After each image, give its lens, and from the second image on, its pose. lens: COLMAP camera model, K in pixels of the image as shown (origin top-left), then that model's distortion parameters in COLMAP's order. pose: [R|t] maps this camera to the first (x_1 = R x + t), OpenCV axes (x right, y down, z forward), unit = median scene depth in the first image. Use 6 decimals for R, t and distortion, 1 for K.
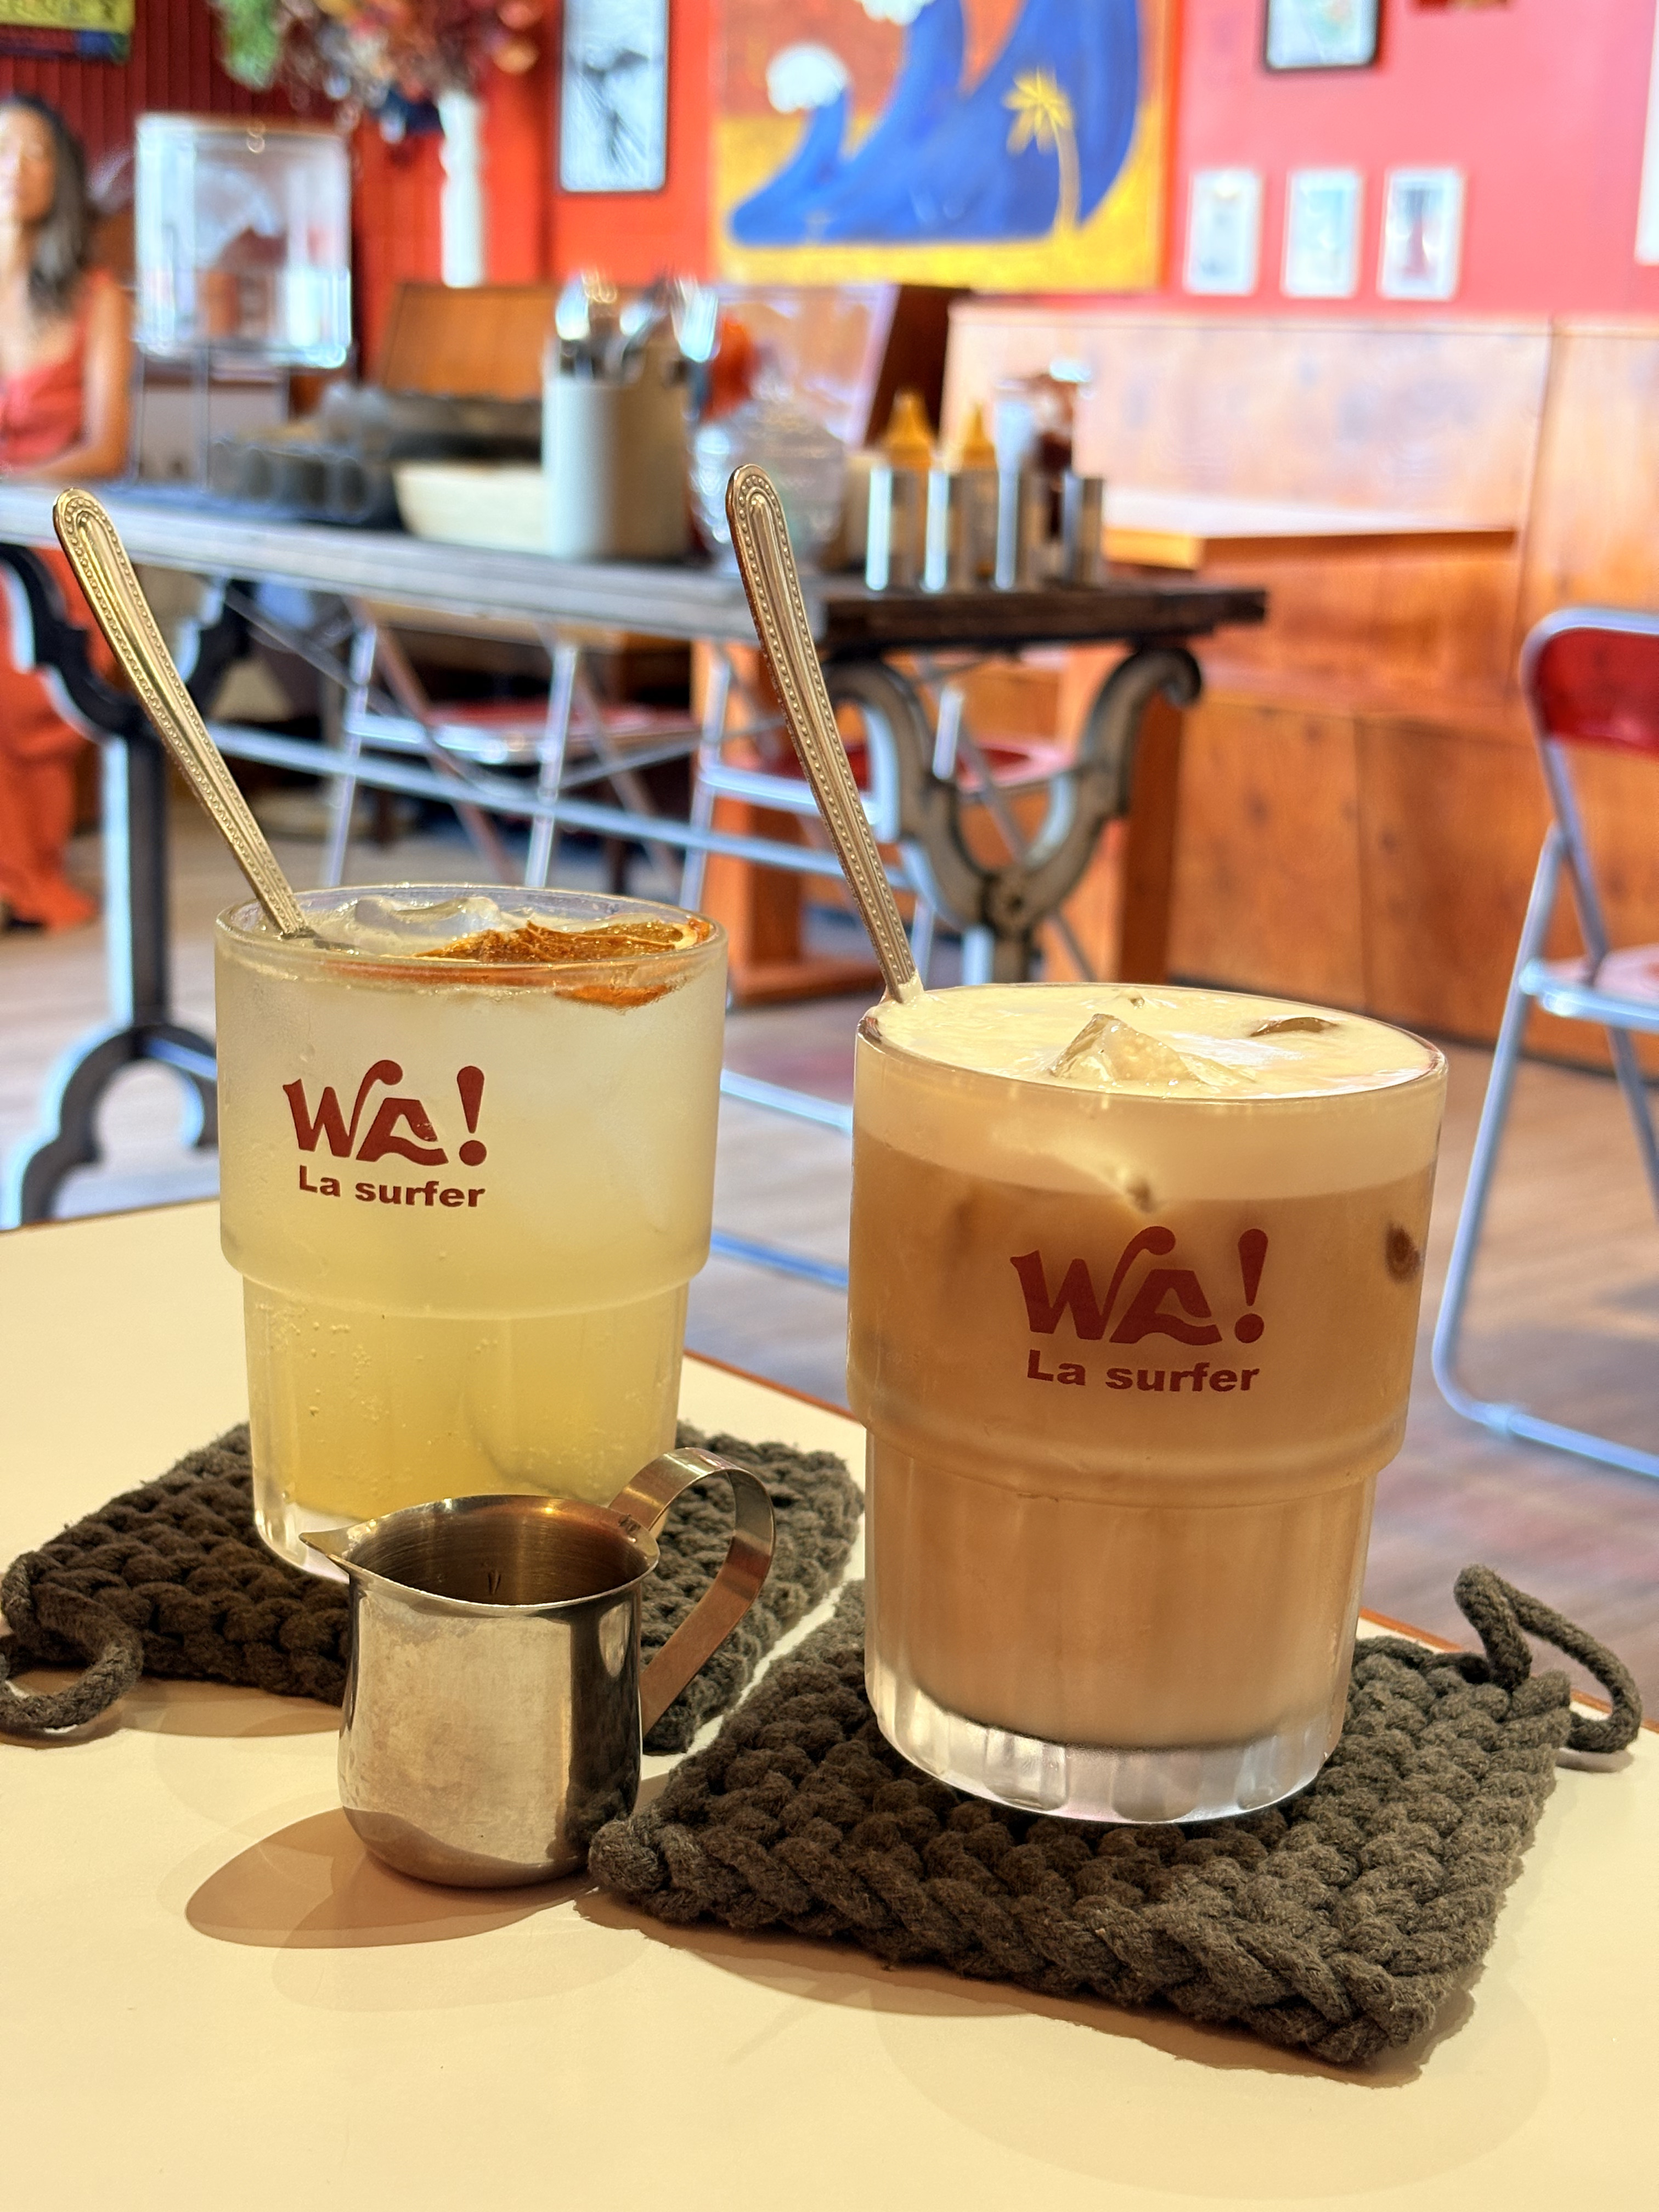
lens RADIAL K [[3306.3, 0, 829.5], [0, 3306.3, 1106.0], [0, 0, 1]] dist [0.031434, 0.037081]
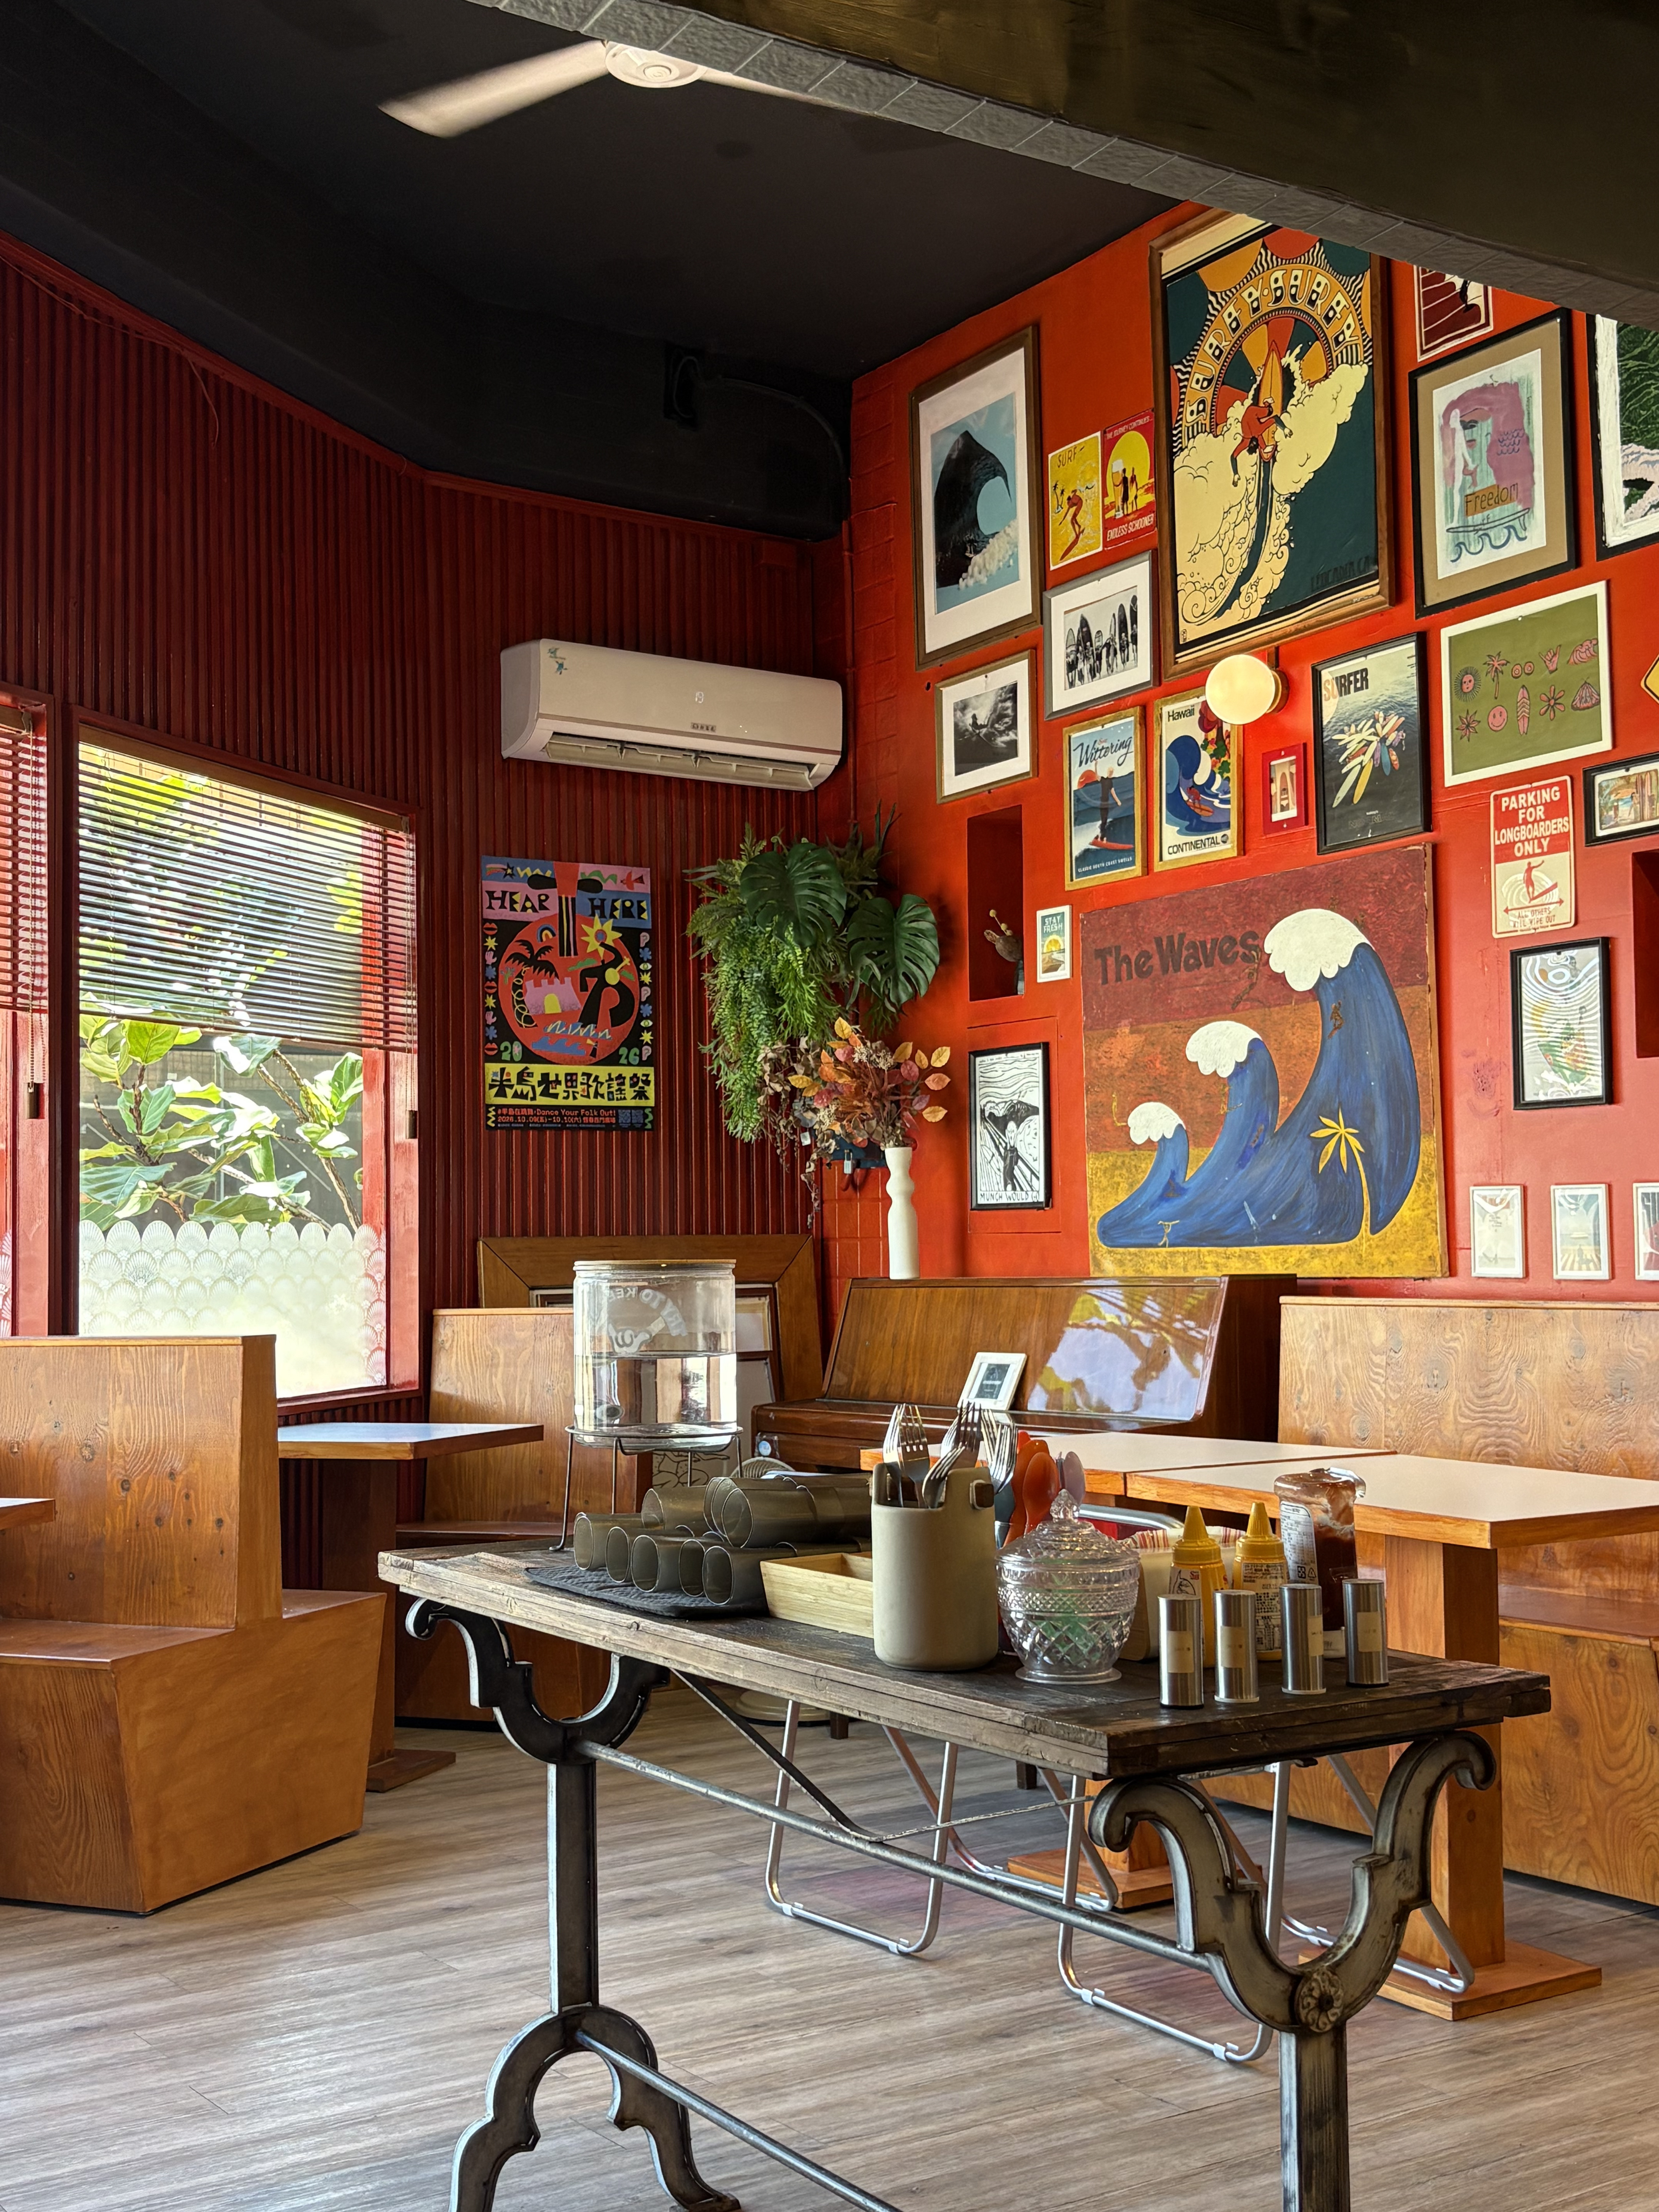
lens RADIAL K [[2438.0, 0, 829.5], [0, 2438.0, 1106.0], [0, 0, 1]] dist [0.032264, 0.004499]
pose [[0.986012, -0.056851, -0.156676, 0.020320], [0.011109, 0.960355, -0.278559, -0.060502], [0.166301, 0.272922, 0.947553, 0.088677]]
